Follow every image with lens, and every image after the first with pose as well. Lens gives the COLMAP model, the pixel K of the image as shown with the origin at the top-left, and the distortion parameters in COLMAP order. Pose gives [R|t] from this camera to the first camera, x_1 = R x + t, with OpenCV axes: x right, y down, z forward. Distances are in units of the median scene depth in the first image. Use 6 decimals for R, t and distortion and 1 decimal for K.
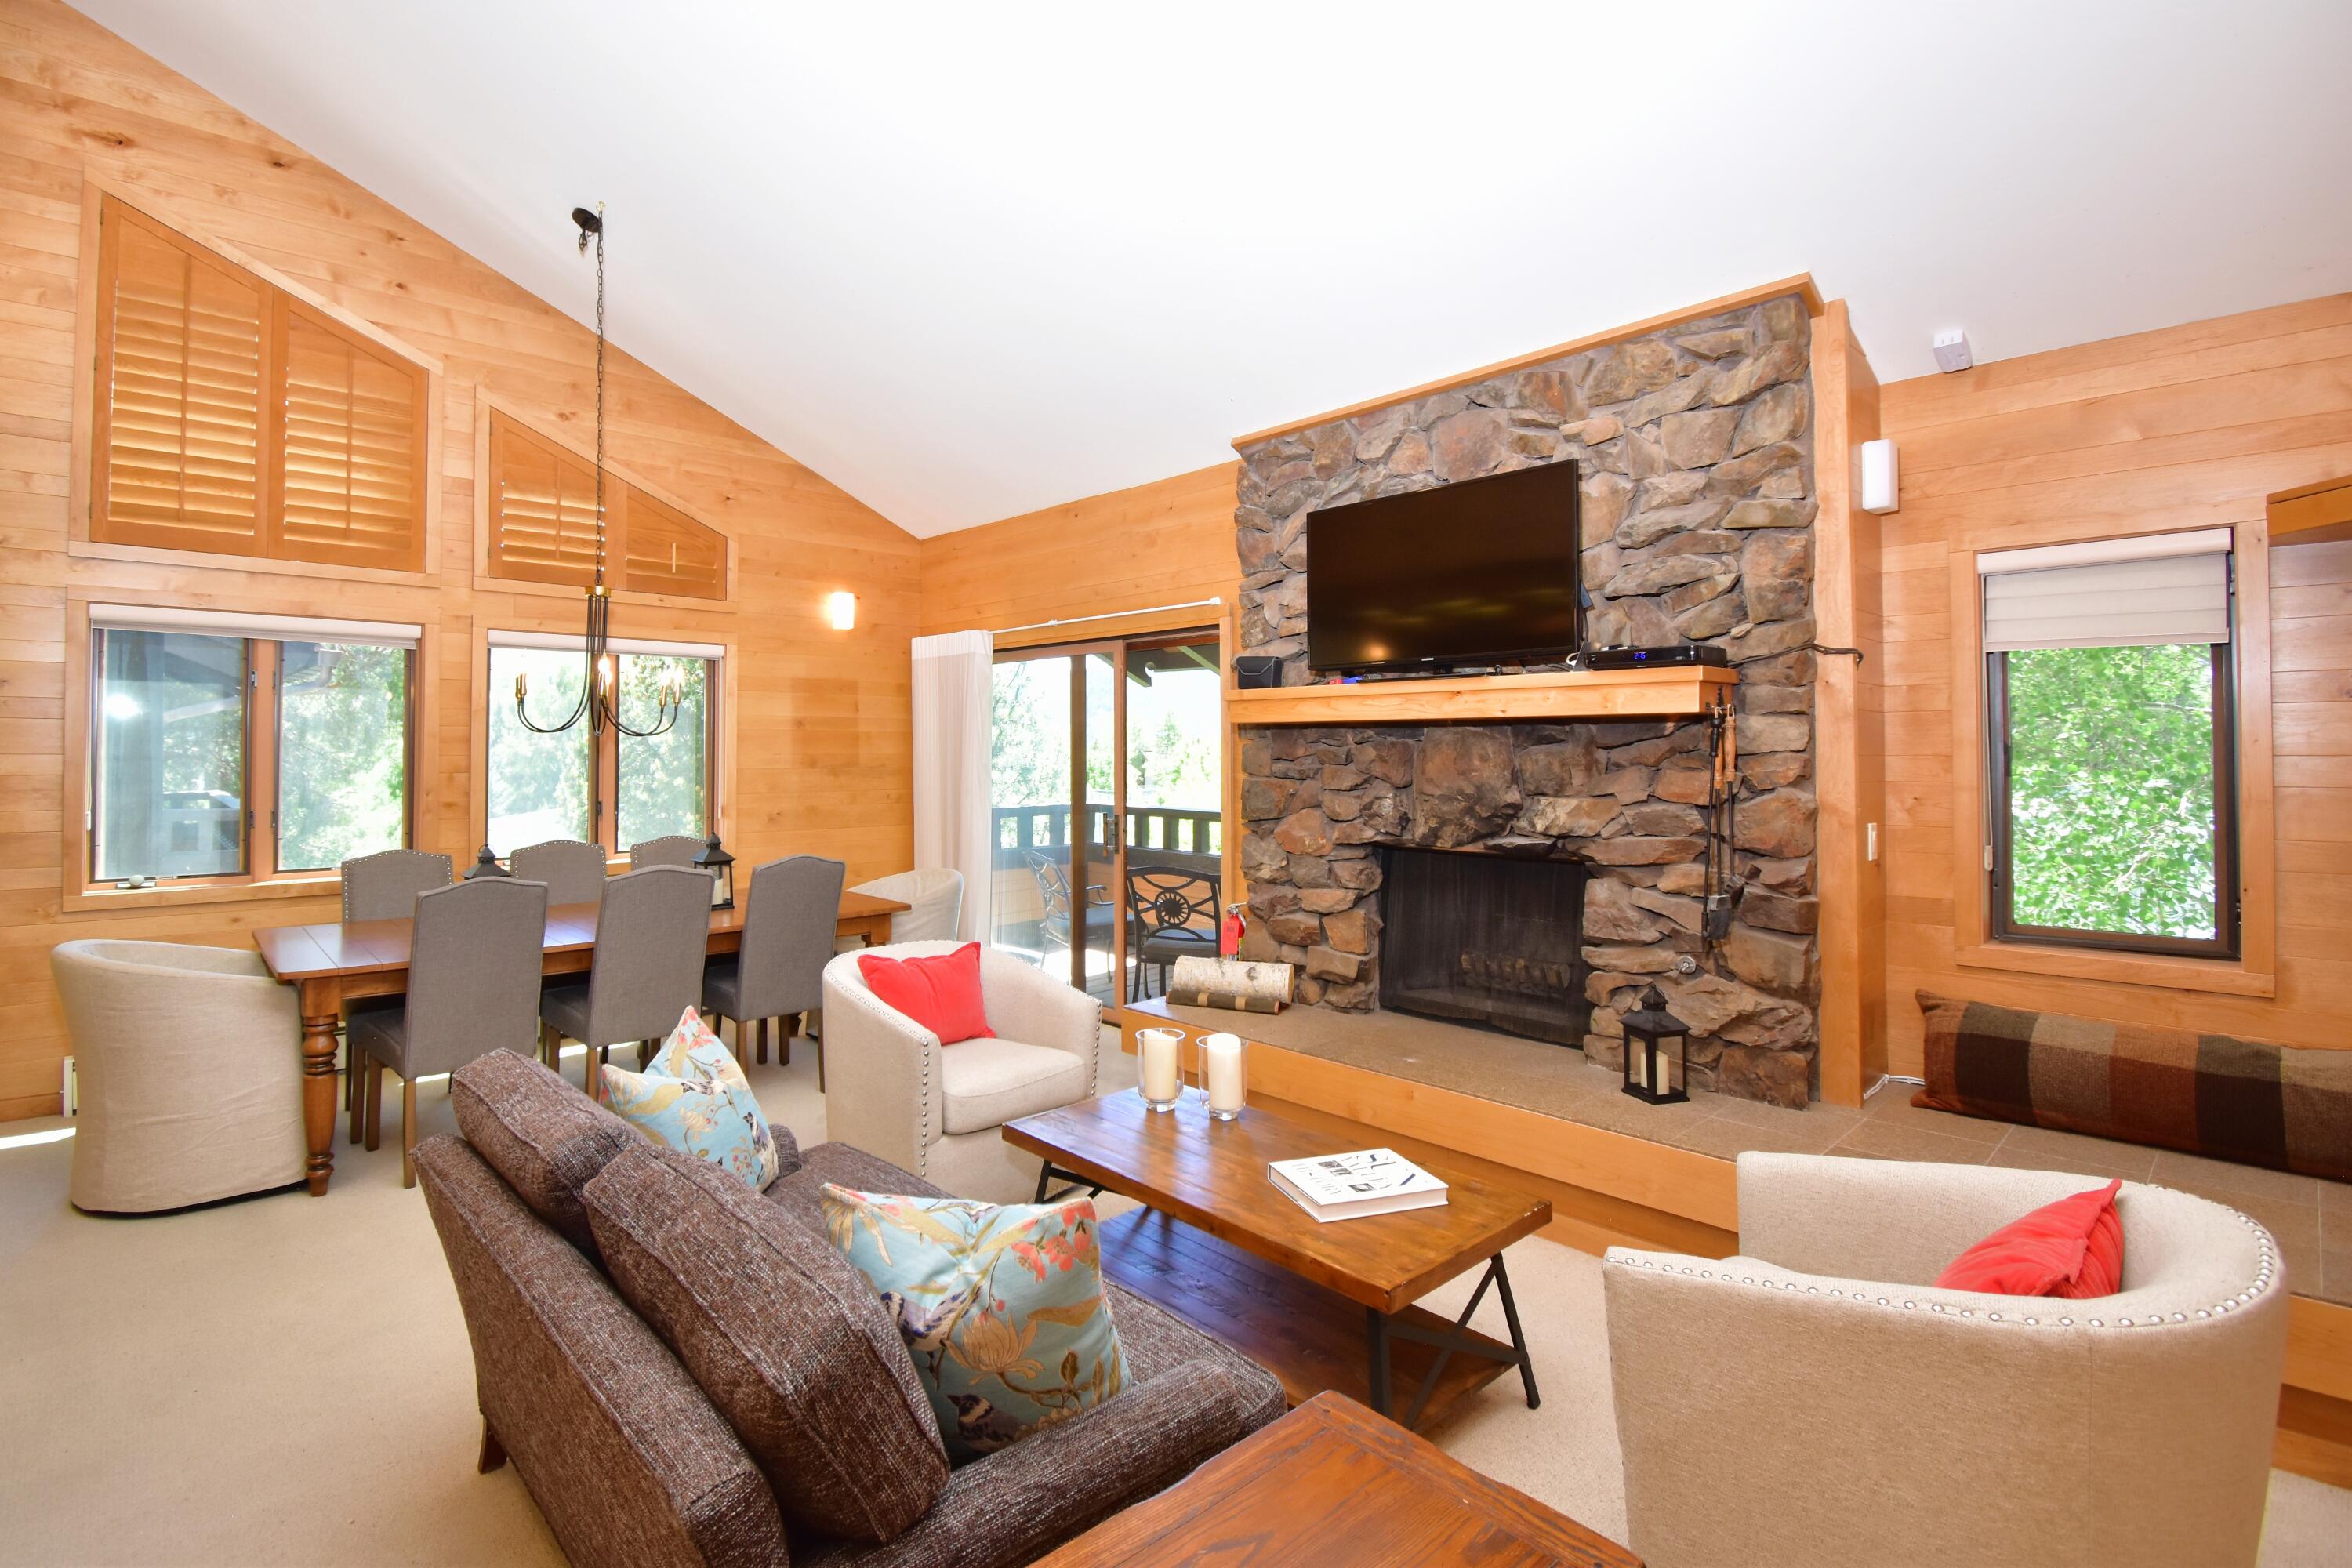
lens RADIAL K [[1091.4, 0, 1165.8], [0, 1091.4, 747.3], [0, 0, 1]] dist [-0.015007, -0.000015]
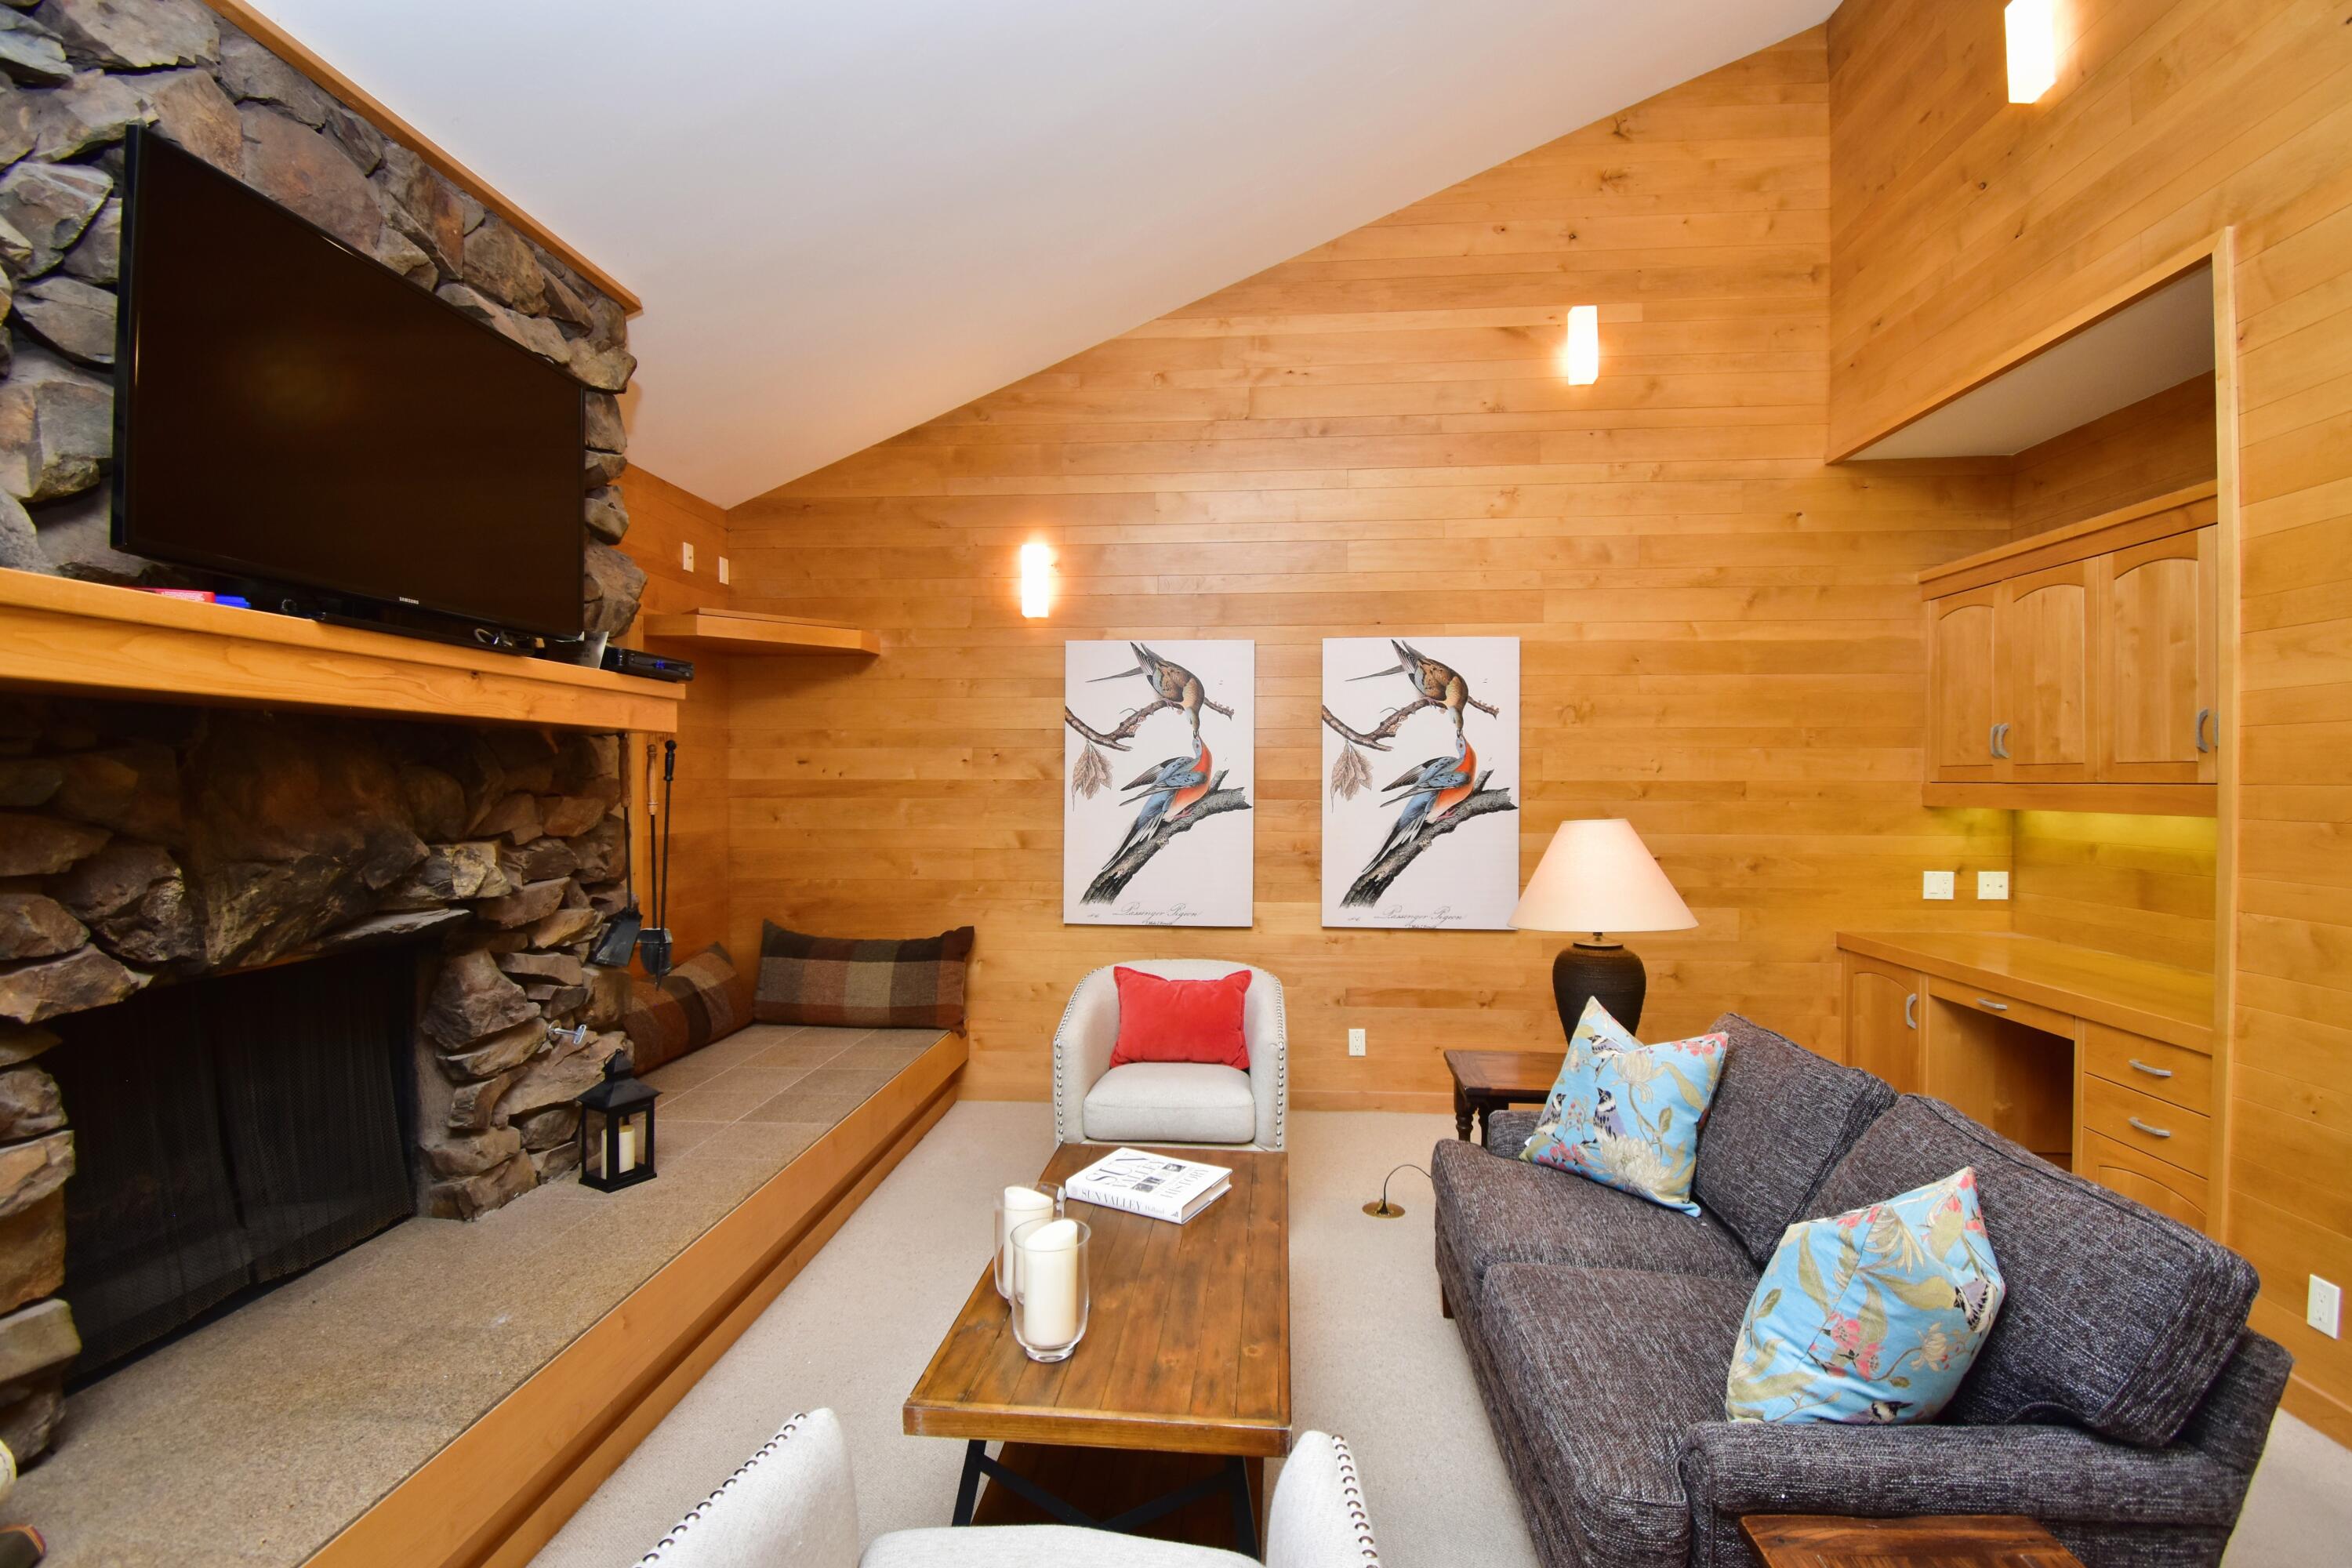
lens RADIAL K [[1035.8, 0, 1176.0], [0, 1035.8, 784.0], [0, 0, 1]] dist [-0.027834, -0.000162]
pose [[-0.644990, -0.006935, 0.764160, -0.313323], [-0.007795, 0.999967, 0.002495, 0.004045], [-0.764151, -0.004347, -0.645022, 0.840384]]
